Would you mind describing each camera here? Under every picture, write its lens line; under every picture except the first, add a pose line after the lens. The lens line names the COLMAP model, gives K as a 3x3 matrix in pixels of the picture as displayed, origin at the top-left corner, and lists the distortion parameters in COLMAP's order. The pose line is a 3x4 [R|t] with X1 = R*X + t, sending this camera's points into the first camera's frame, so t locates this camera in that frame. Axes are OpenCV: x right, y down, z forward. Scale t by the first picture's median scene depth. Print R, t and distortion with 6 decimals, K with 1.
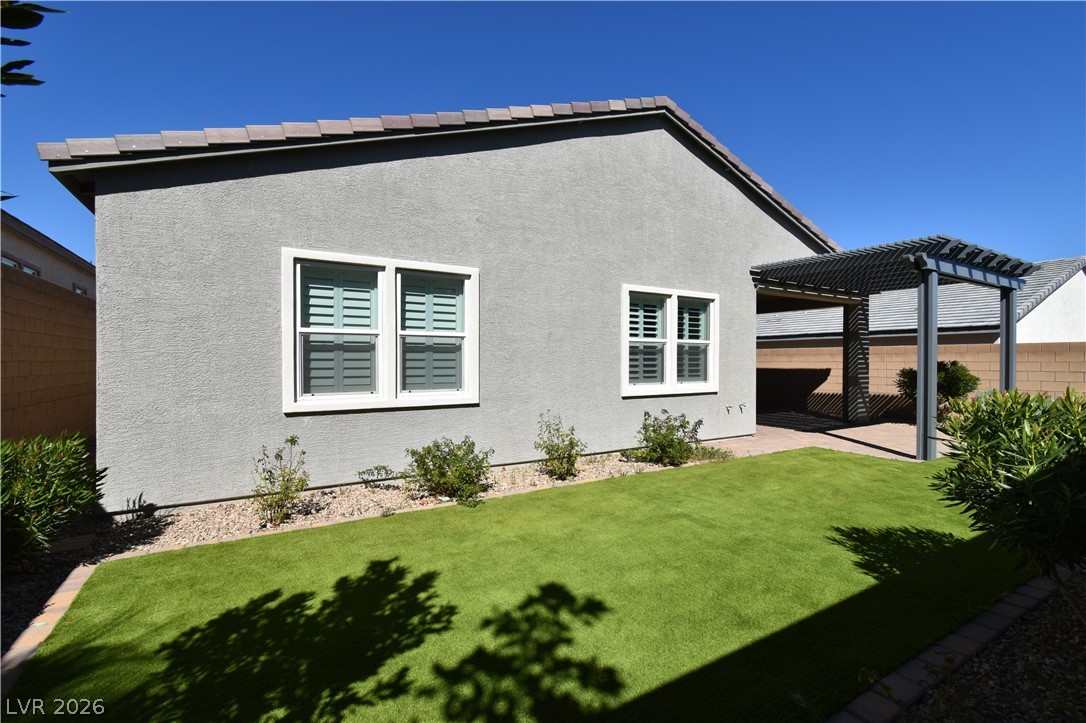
lens RADIAL K [[492.5, 0, 541.9], [0, 492.5, 364.2], [0, 0, 1]] dist [0.002948, 0.000172]
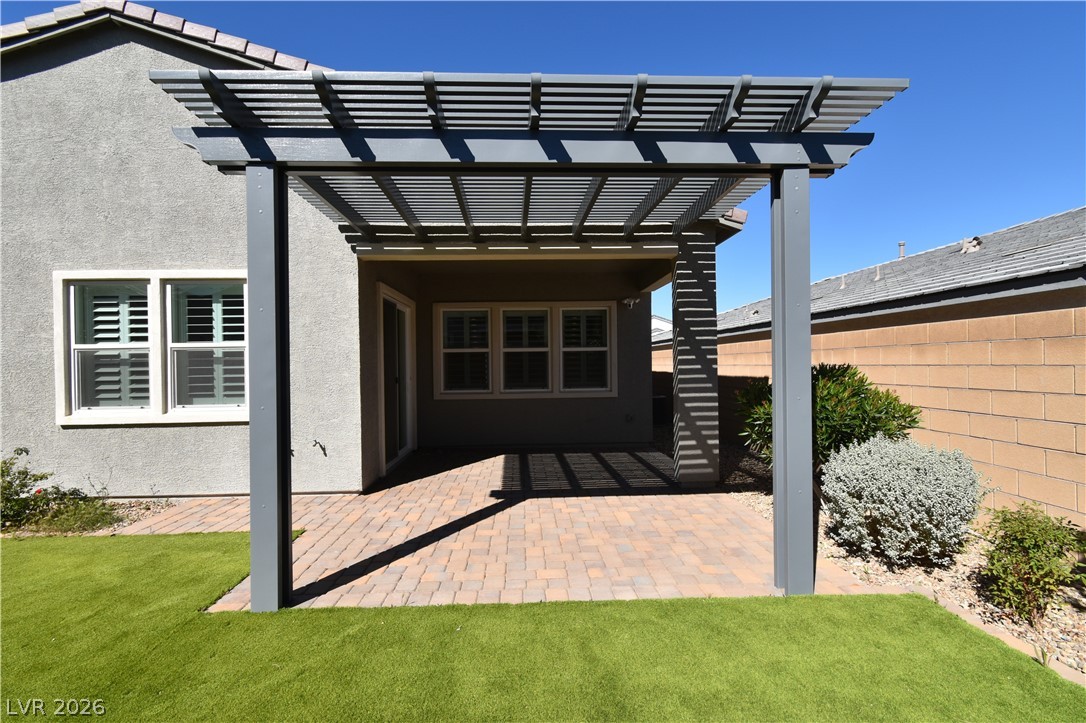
lens RADIAL K [[492.5, 0, 541.9], [0, 492.5, 364.2], [0, 0, 1]] dist [0.002948, 0.000172]
pose [[0.874863, -0.019097, -0.483994, 0.904269], [0.013090, 0.999790, -0.015787, -0.002853], [0.484194, 0.007476, 0.874929, 0.561481]]
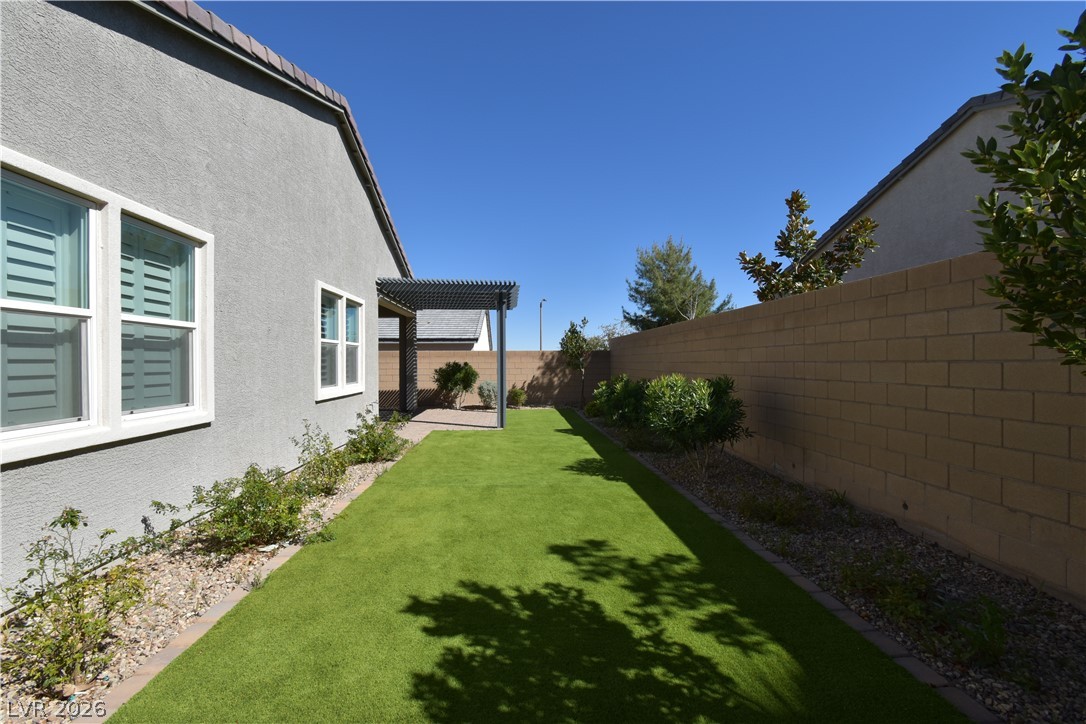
lens RADIAL K [[475.4, 0, 546.6], [0, 475.4, 363.6], [0, 0, 1]] dist [0.001734, -0.000441]
pose [[0.462682, -0.007831, 0.886490, -0.627203], [0.013125, 0.999912, 0.001982, -0.000342], [-0.886427, 0.010718, 0.462744, 0.292194]]
